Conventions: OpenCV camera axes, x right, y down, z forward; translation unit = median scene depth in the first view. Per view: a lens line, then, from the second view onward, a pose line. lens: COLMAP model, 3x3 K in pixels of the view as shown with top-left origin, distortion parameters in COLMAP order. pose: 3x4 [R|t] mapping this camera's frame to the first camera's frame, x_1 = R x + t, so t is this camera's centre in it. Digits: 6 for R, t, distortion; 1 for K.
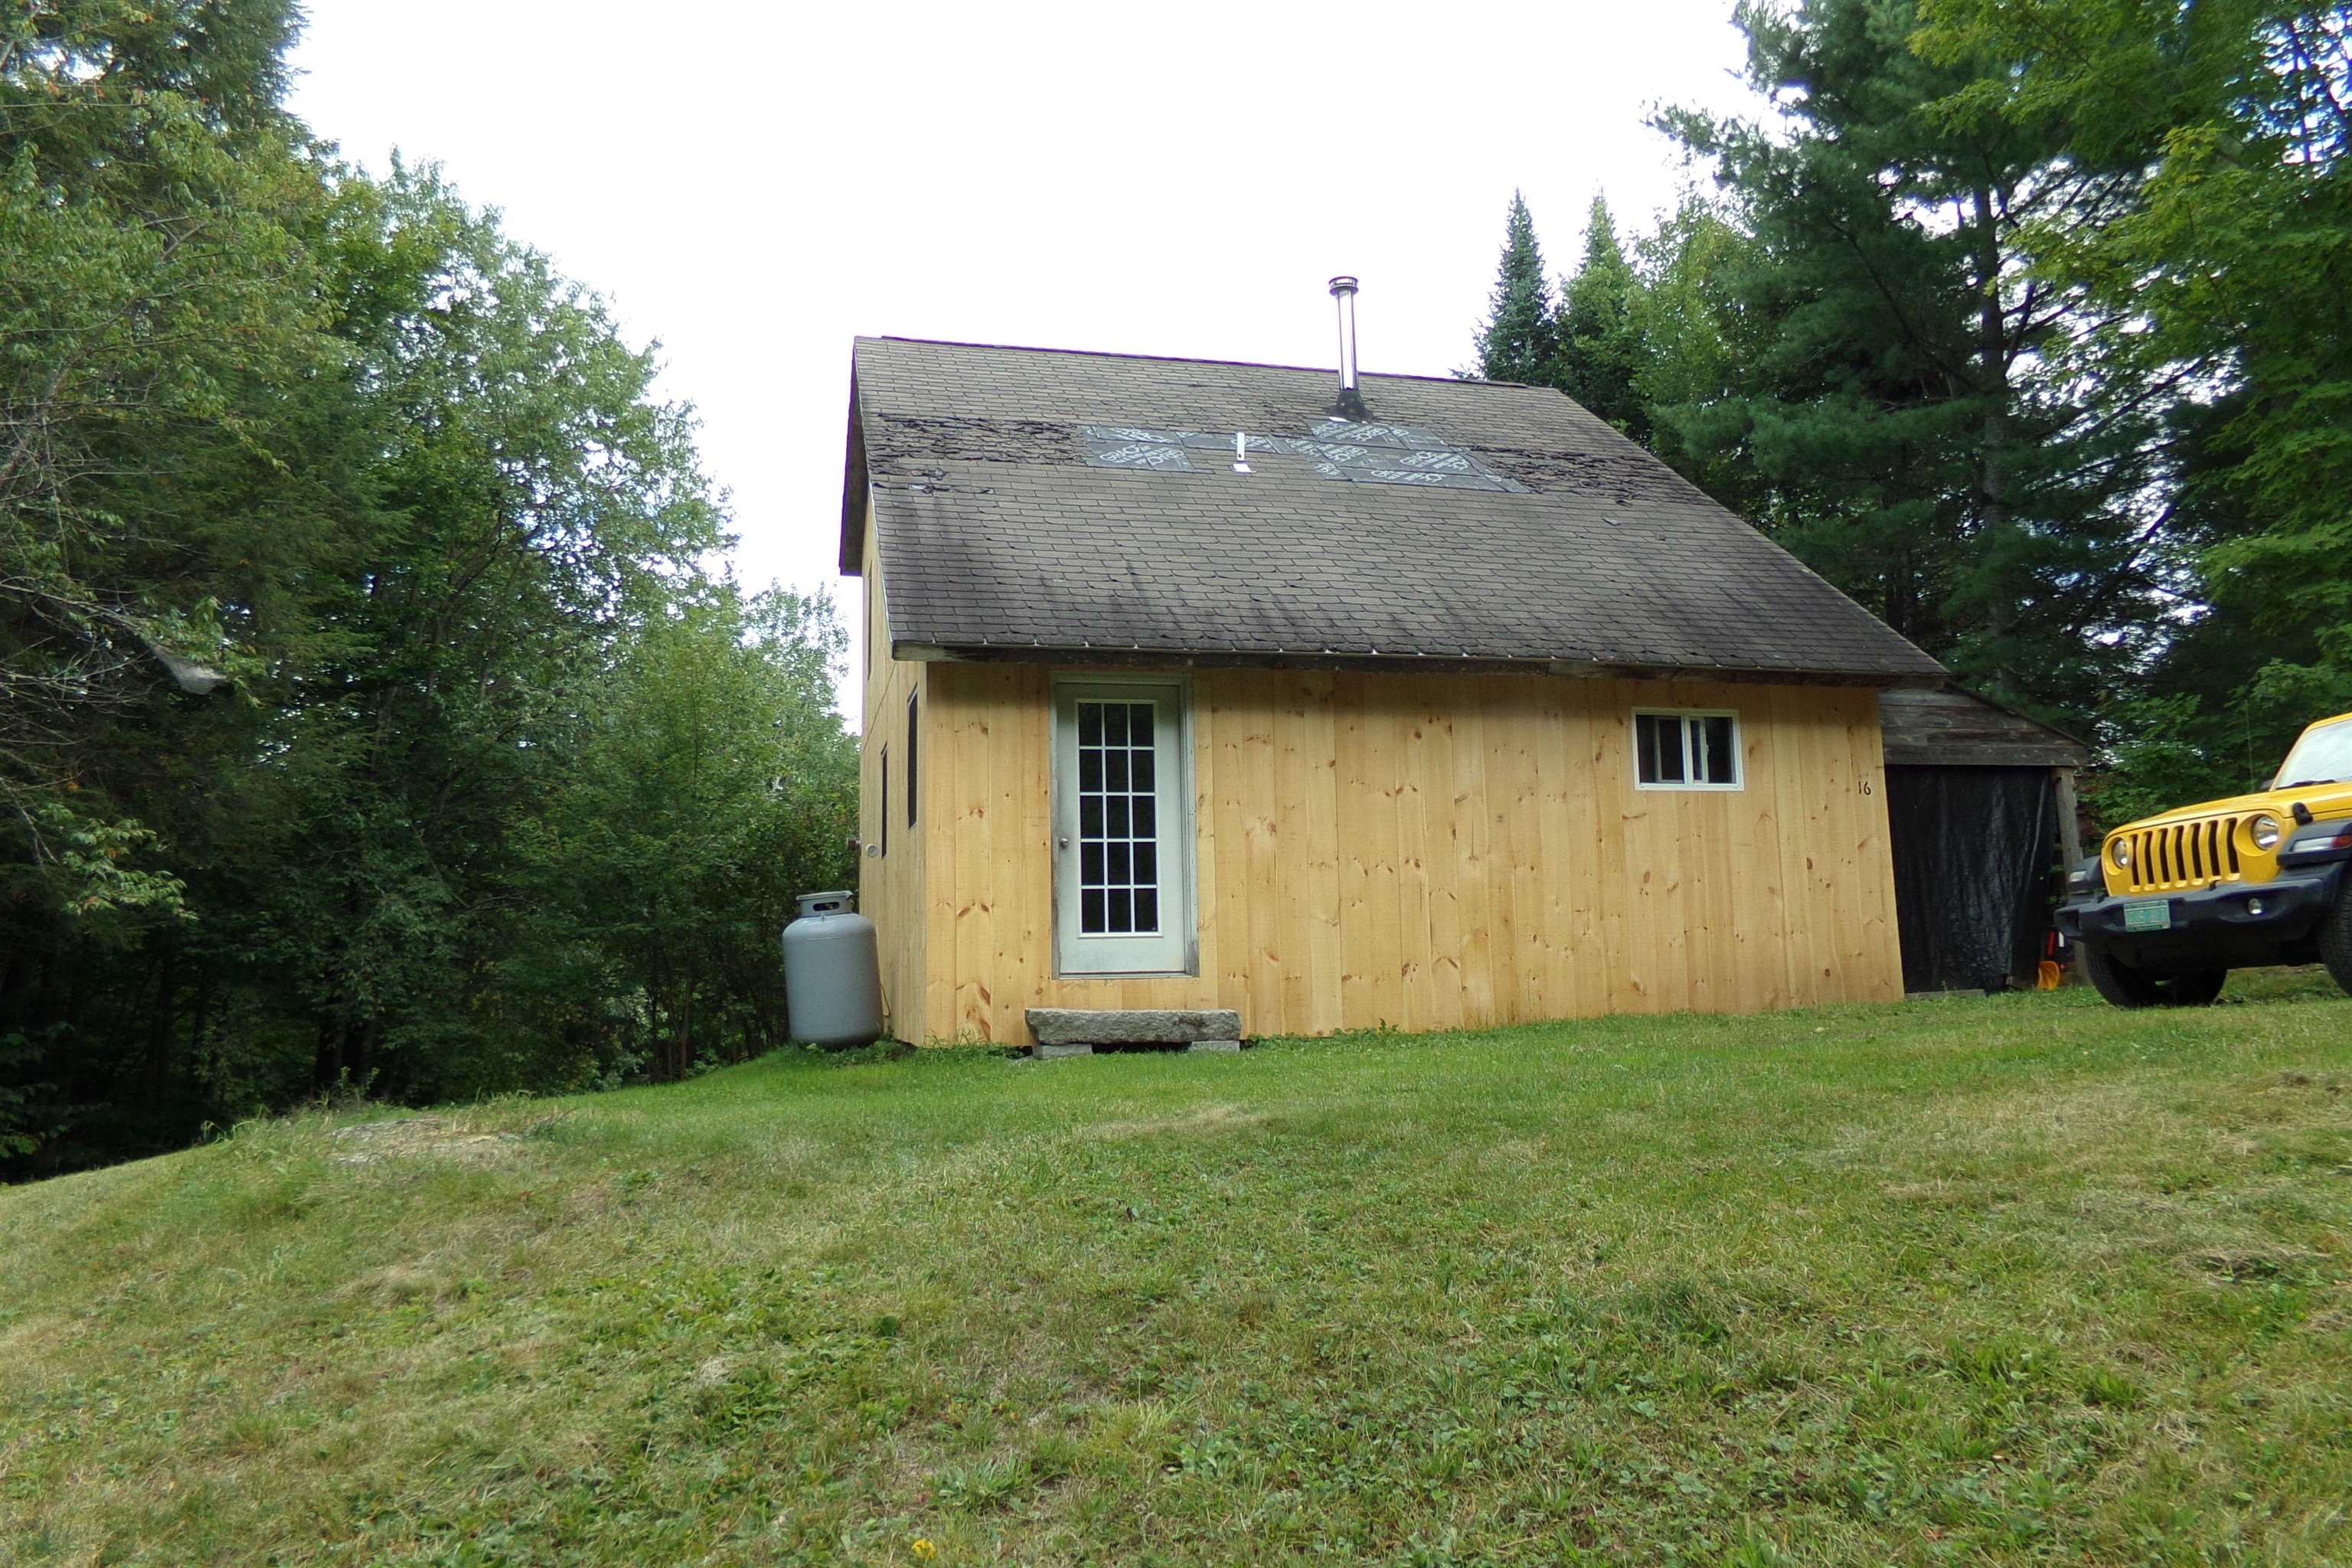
lens RADIAL K [[1656.6, 0, 1162.6], [0, 1656.6, 782.6], [0, 0, 1]] dist [-0.106062, 0.232767]
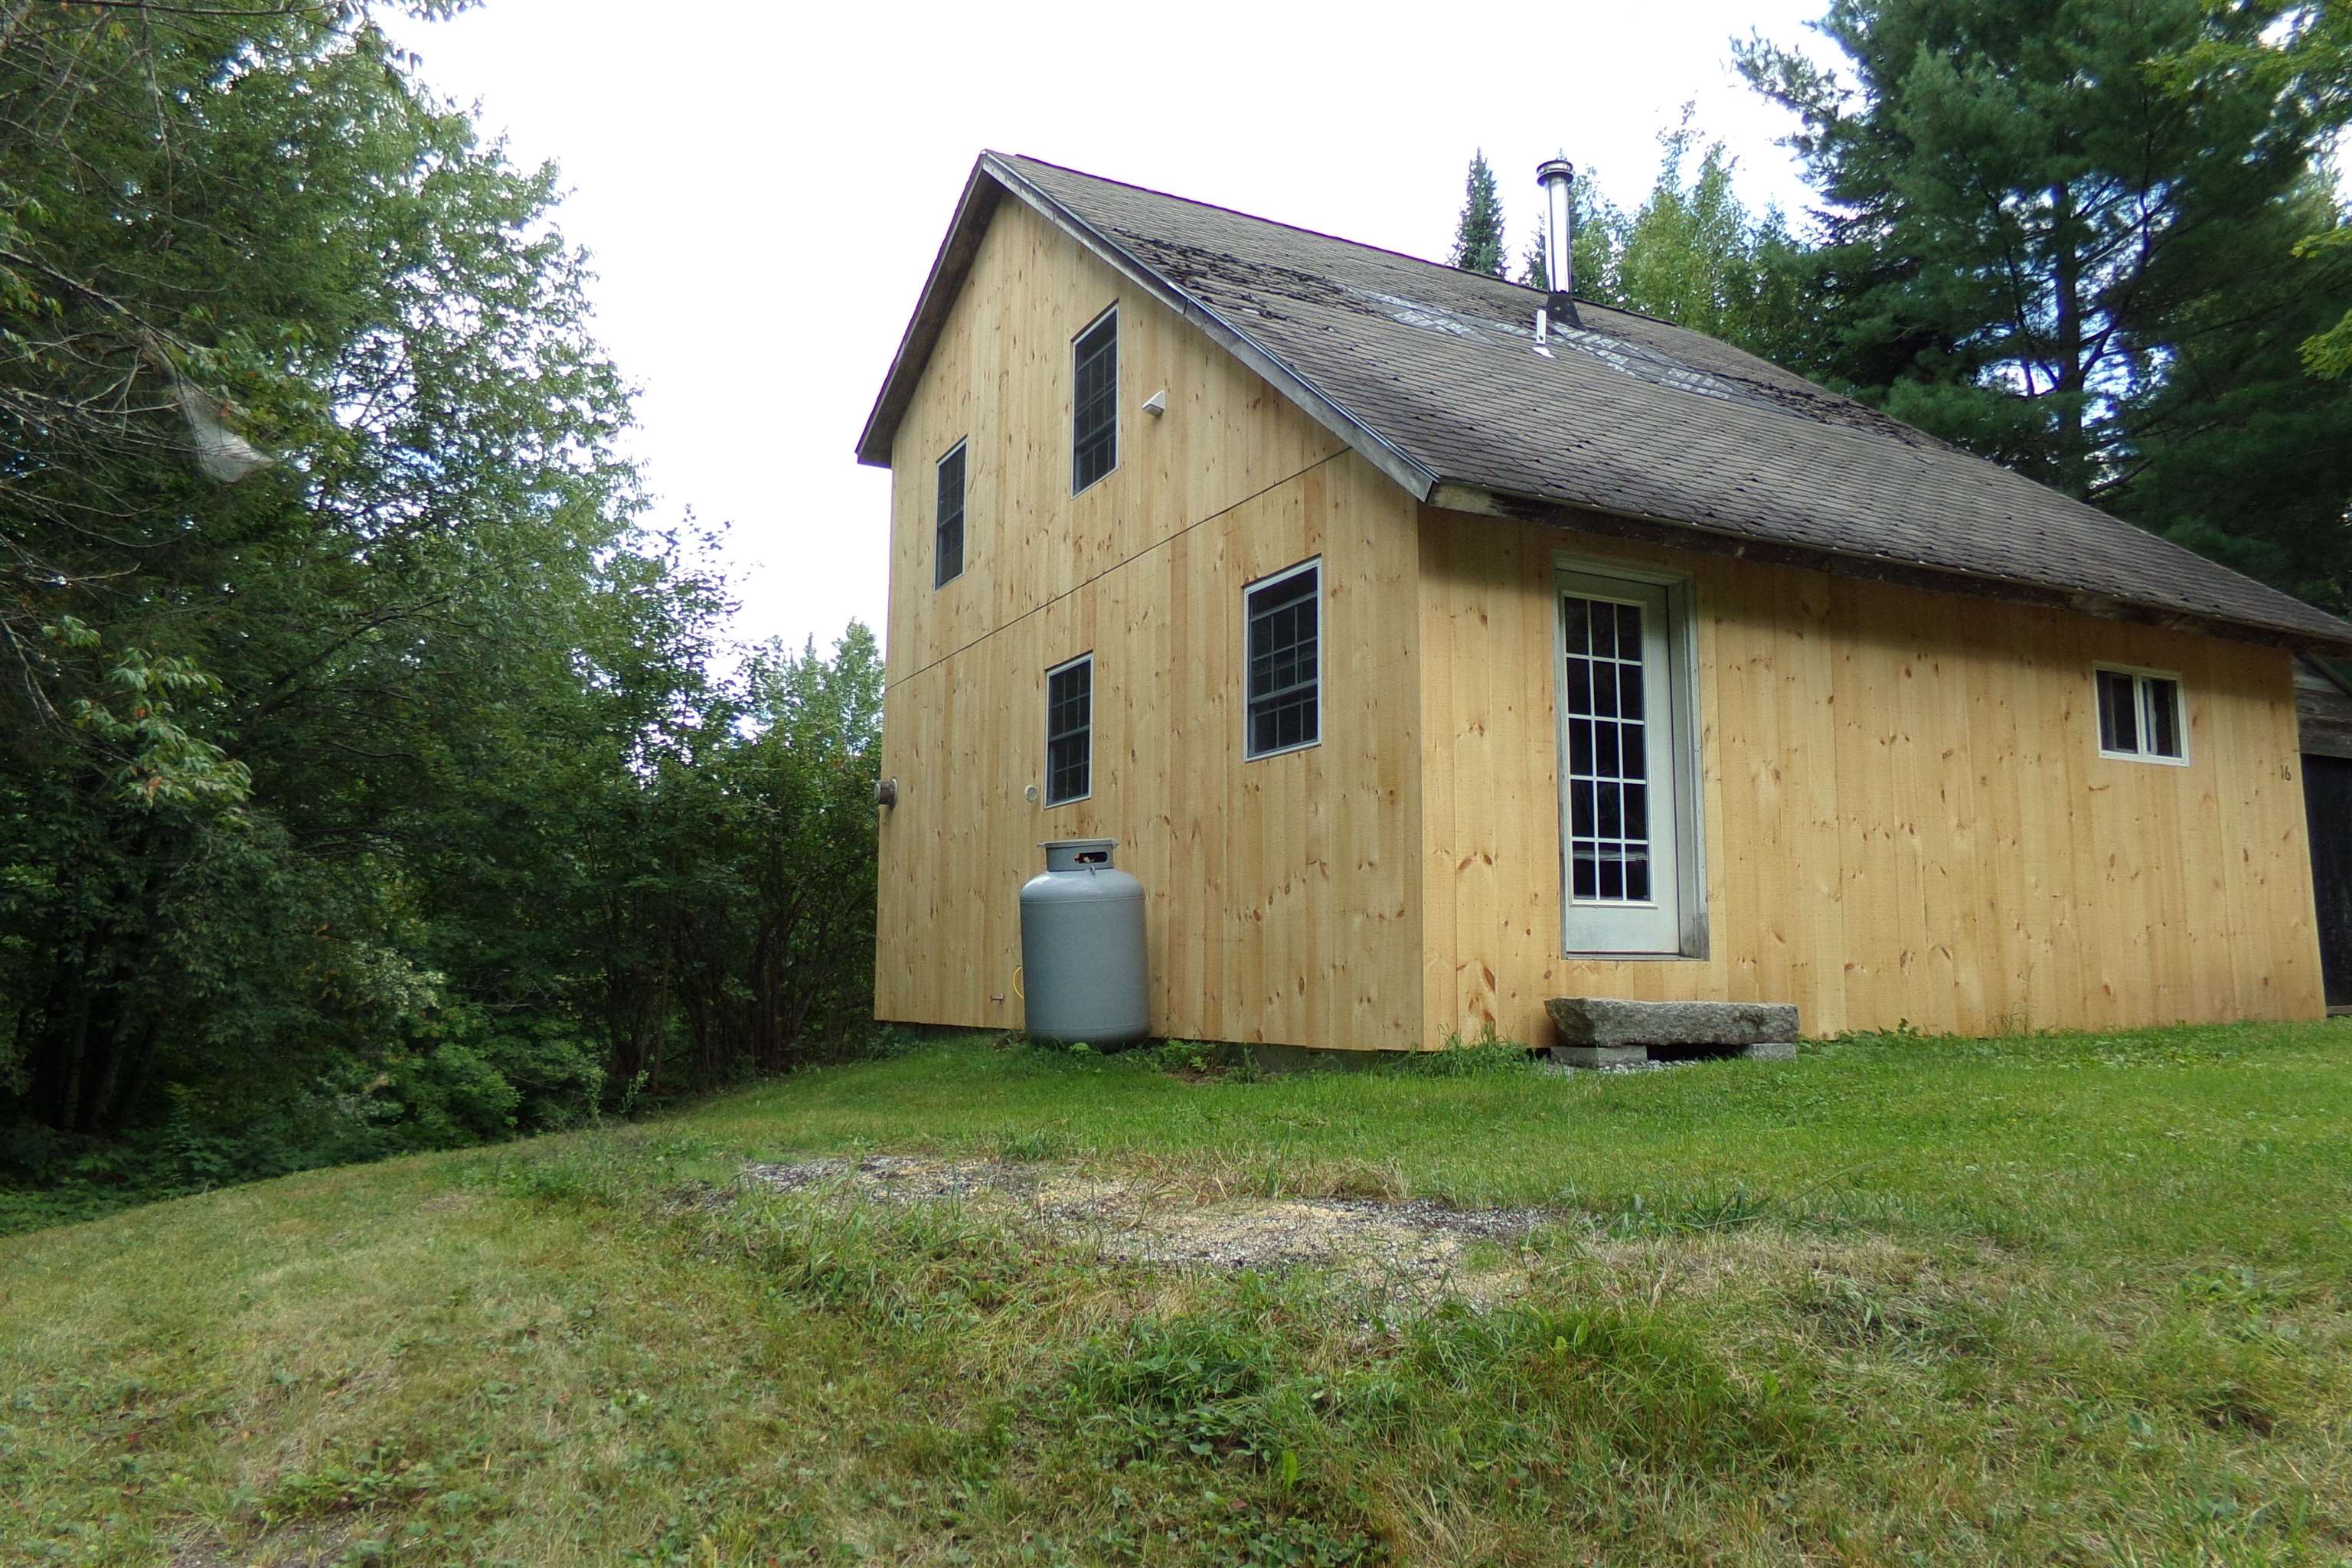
lens RADIAL K [[1656.6, 0, 1162.6], [0, 1656.6, 782.6], [0, 0, 1]] dist [-0.106062, 0.232767]
pose [[0.969617, 0.053325, 0.238744, -0.401785], [-0.052063, 0.998577, -0.011593, 0.055086], [-0.239023, -0.001189, 0.971013, 0.308486]]
